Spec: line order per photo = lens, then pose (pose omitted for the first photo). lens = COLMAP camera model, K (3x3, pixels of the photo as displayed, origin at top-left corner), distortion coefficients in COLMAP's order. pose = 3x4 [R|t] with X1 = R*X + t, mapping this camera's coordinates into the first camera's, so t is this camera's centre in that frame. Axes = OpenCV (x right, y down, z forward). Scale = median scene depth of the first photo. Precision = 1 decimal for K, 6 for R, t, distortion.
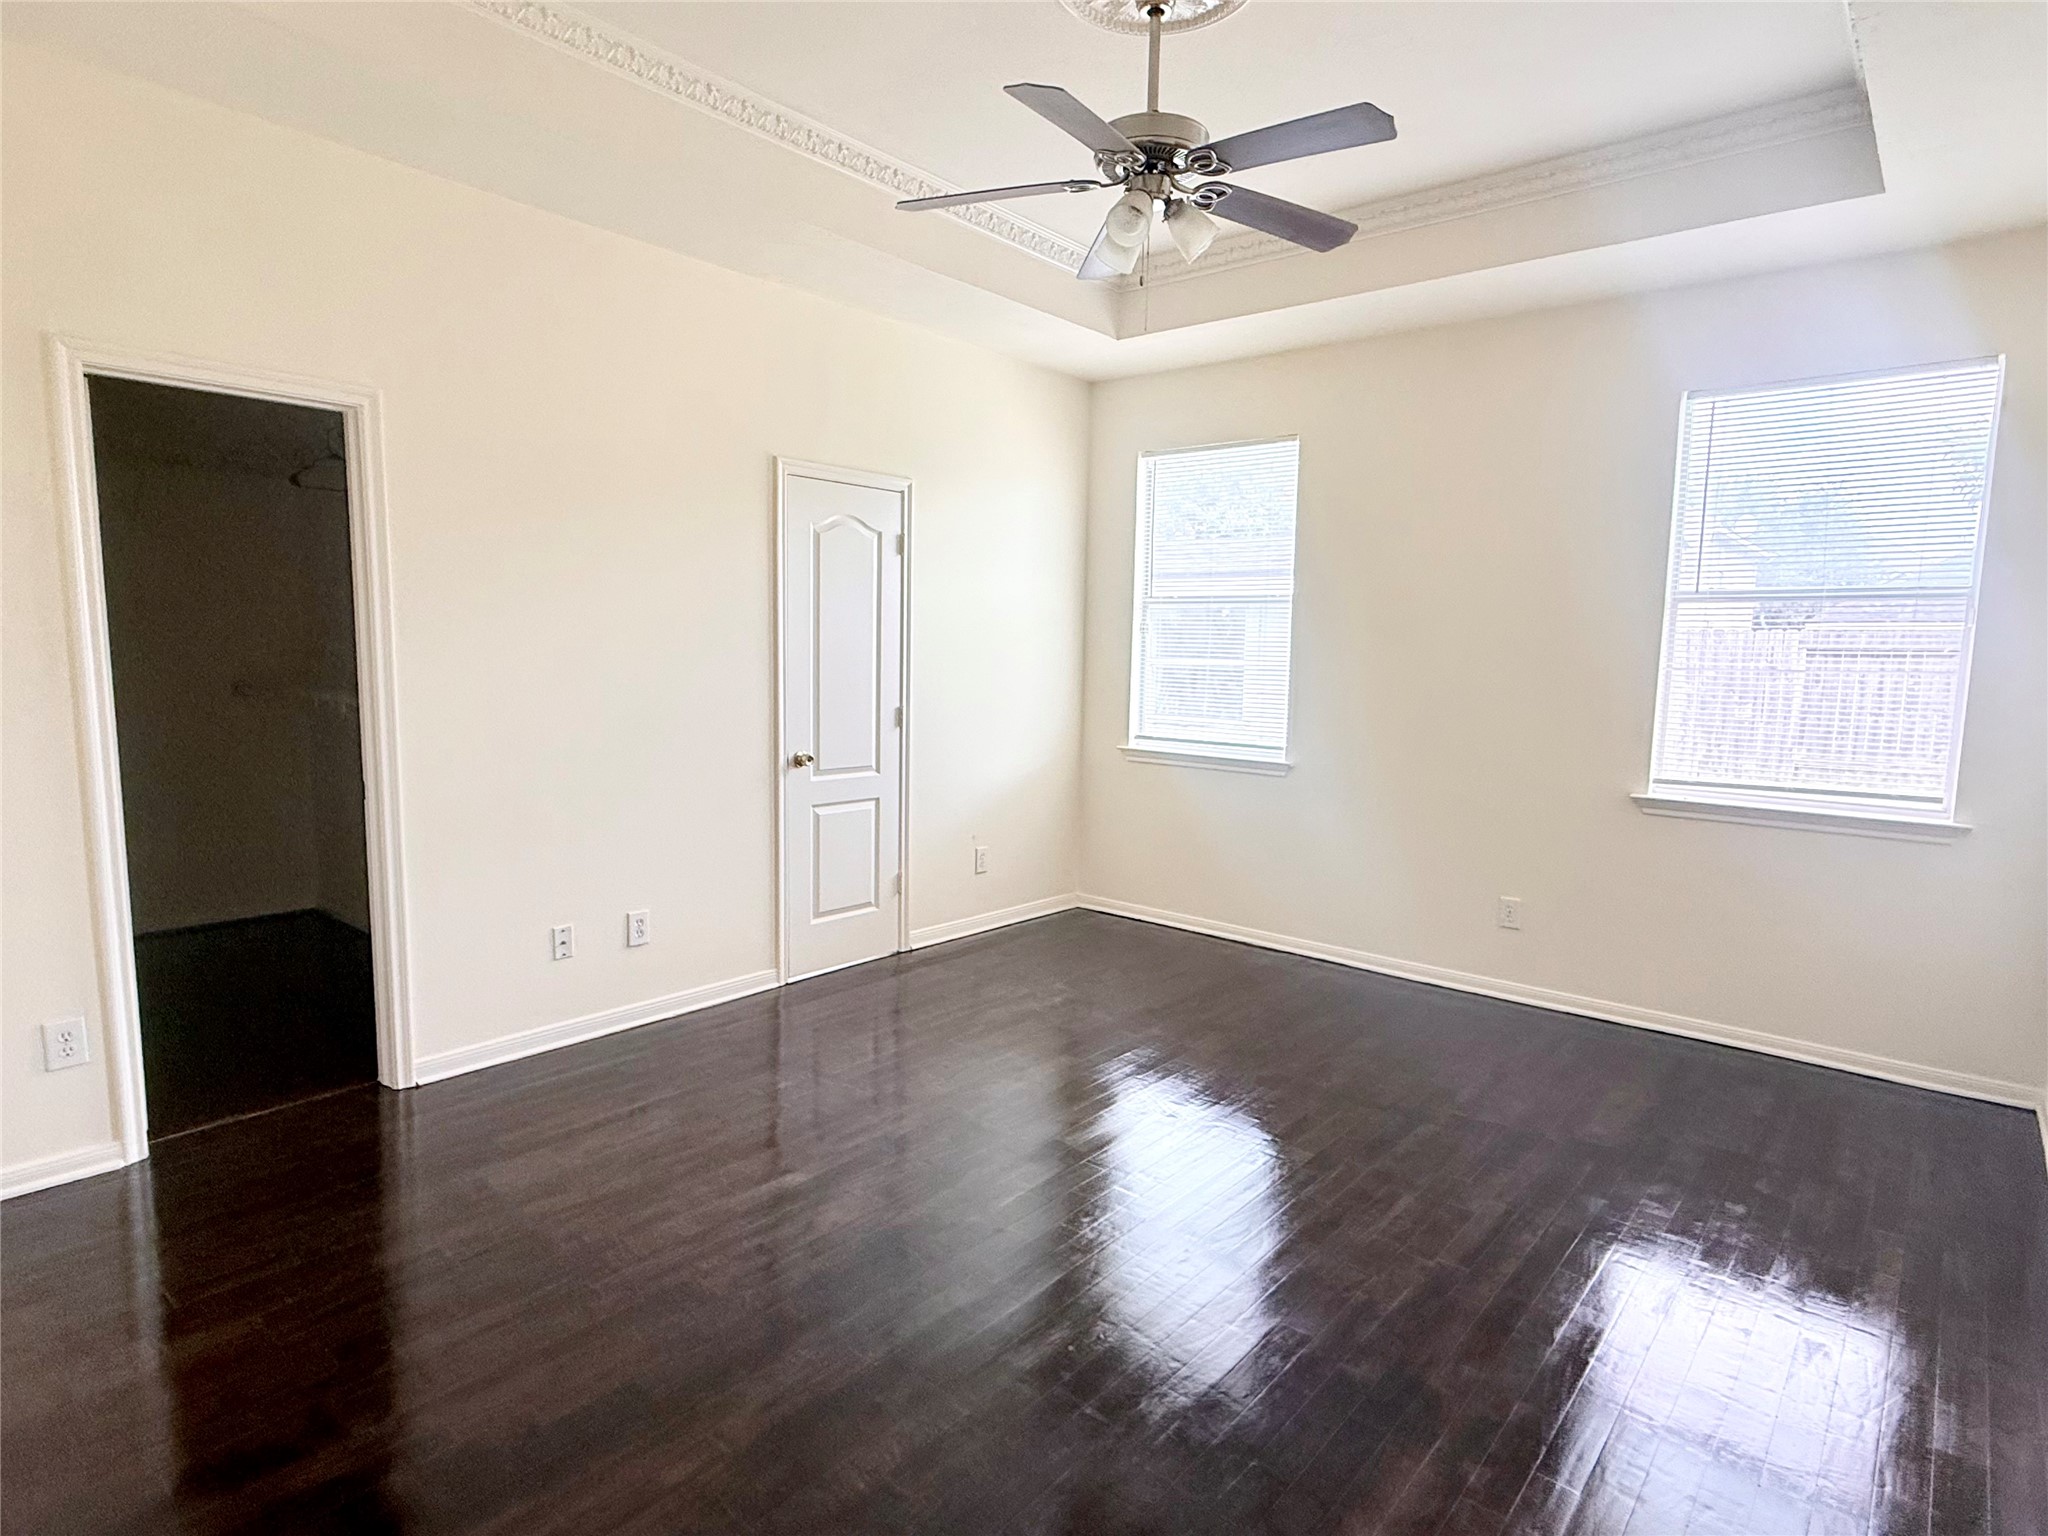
lens RADIAL K [[1109.2, 0, 1017.0], [0, 1109.2, 773.9], [0, 0, 1]] dist [0.006451, 0.000804]
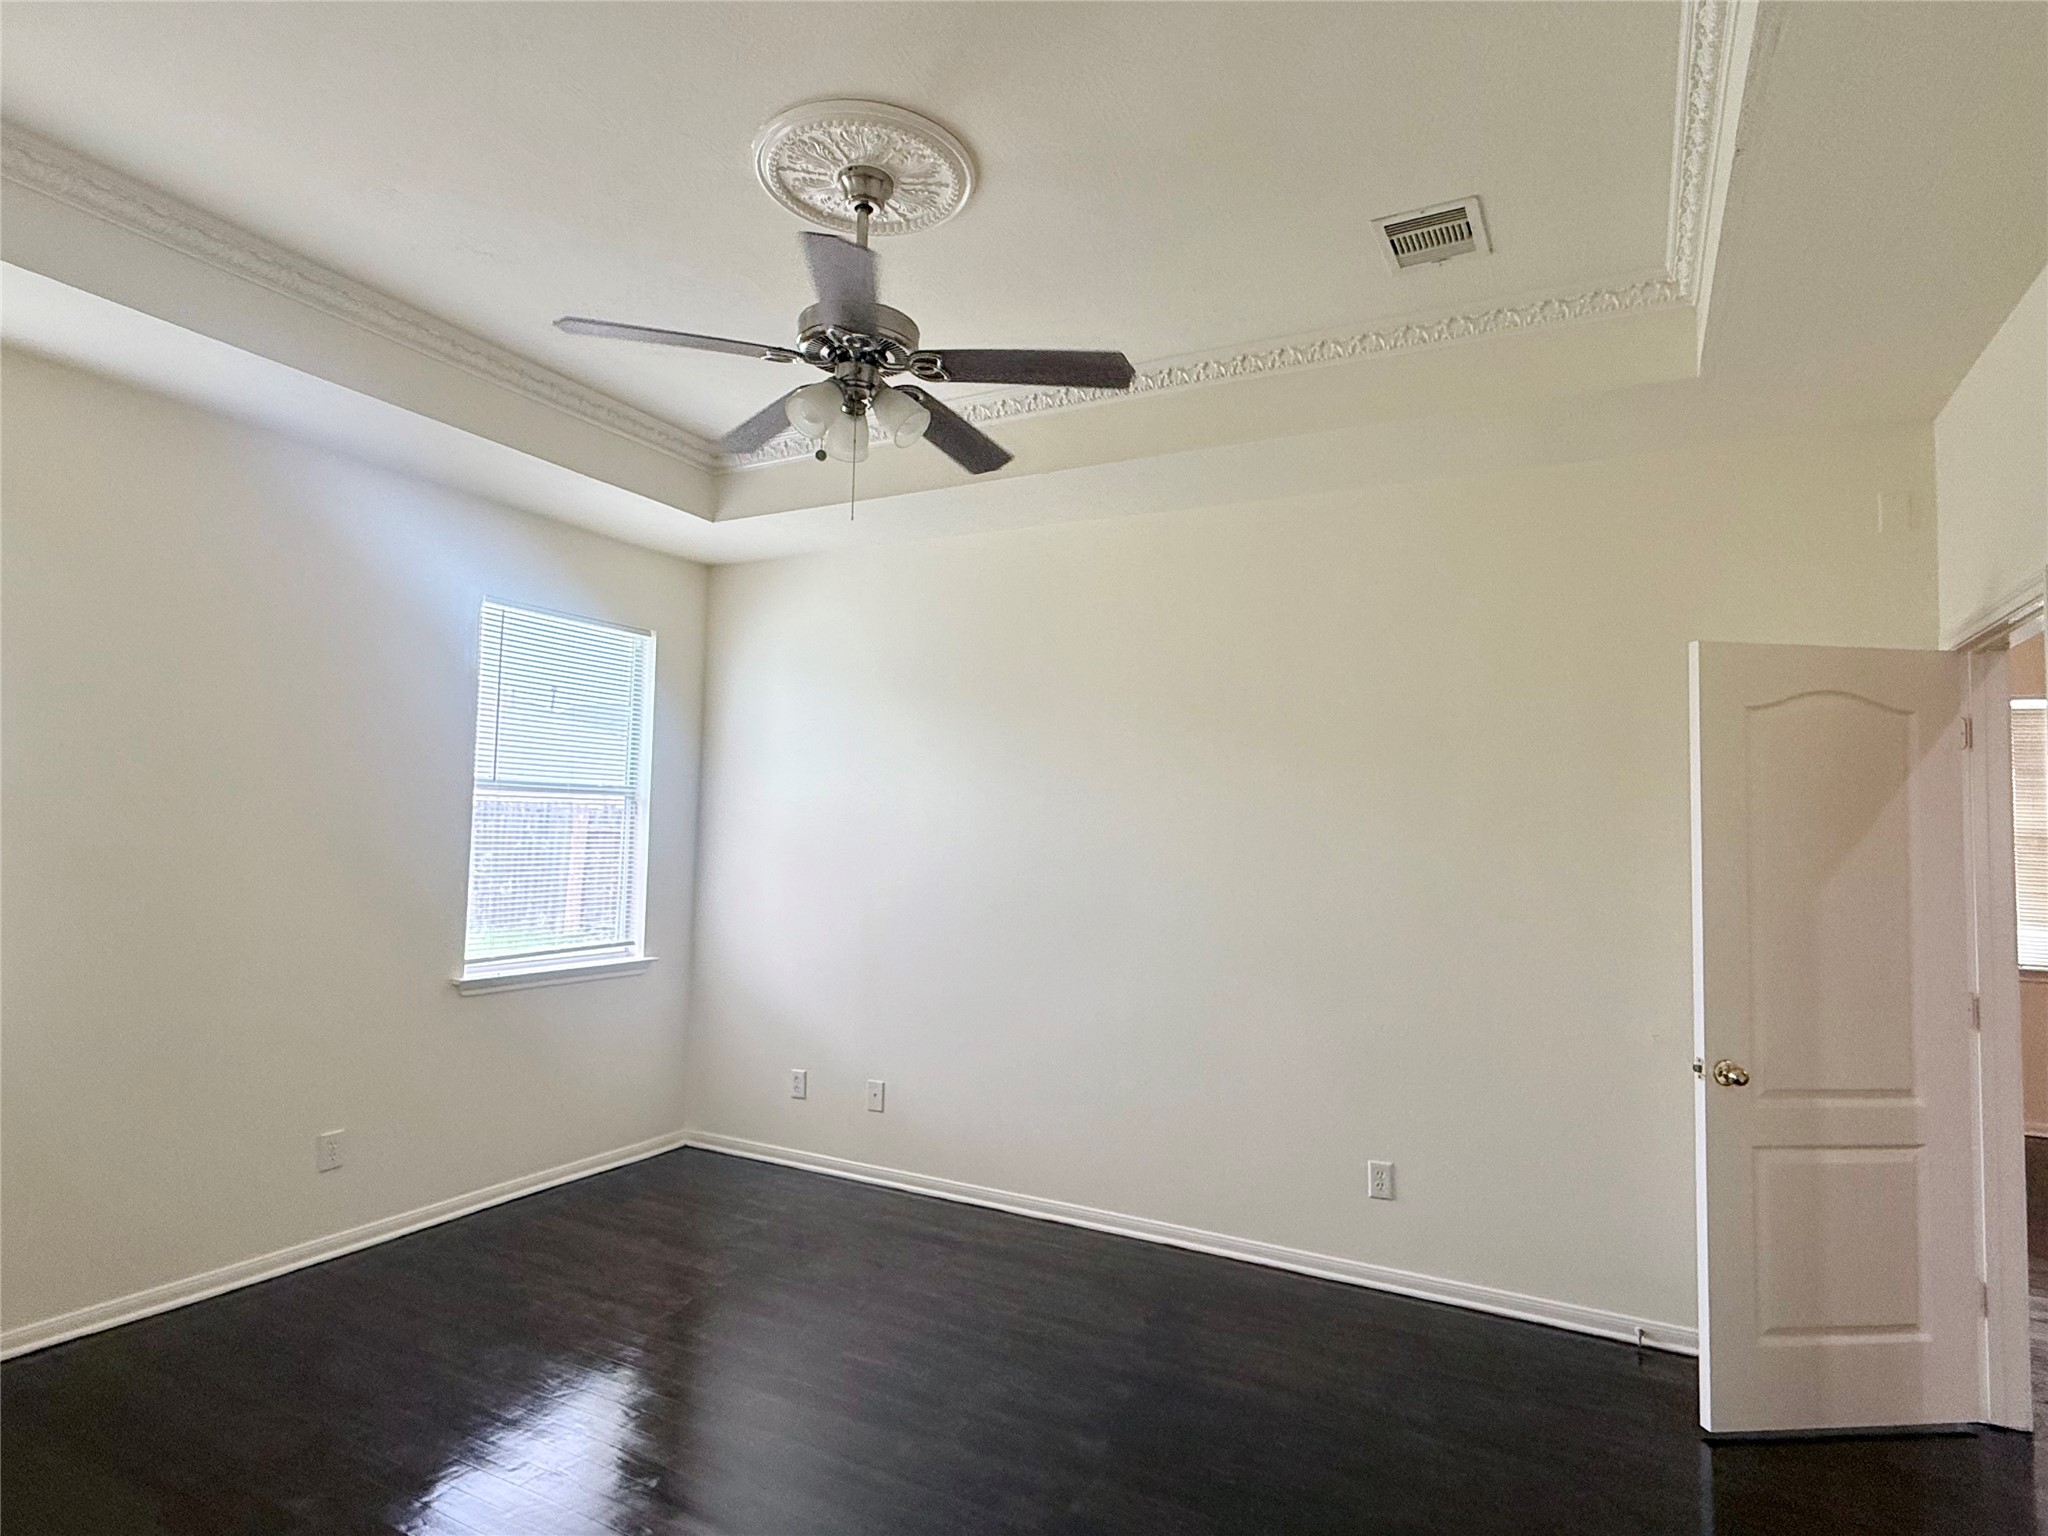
lens RADIAL K [[1109.2, 0, 1017.6], [0, 1109.2, 770.5], [0, 0, 1]] dist [0.006451, 0.000804]
pose [[-0.209295, 0.040630, 0.977008, -0.542372], [0.085561, 0.996065, -0.023094, -0.103742], [-0.974102, 0.078761, -0.211948, 0.726582]]
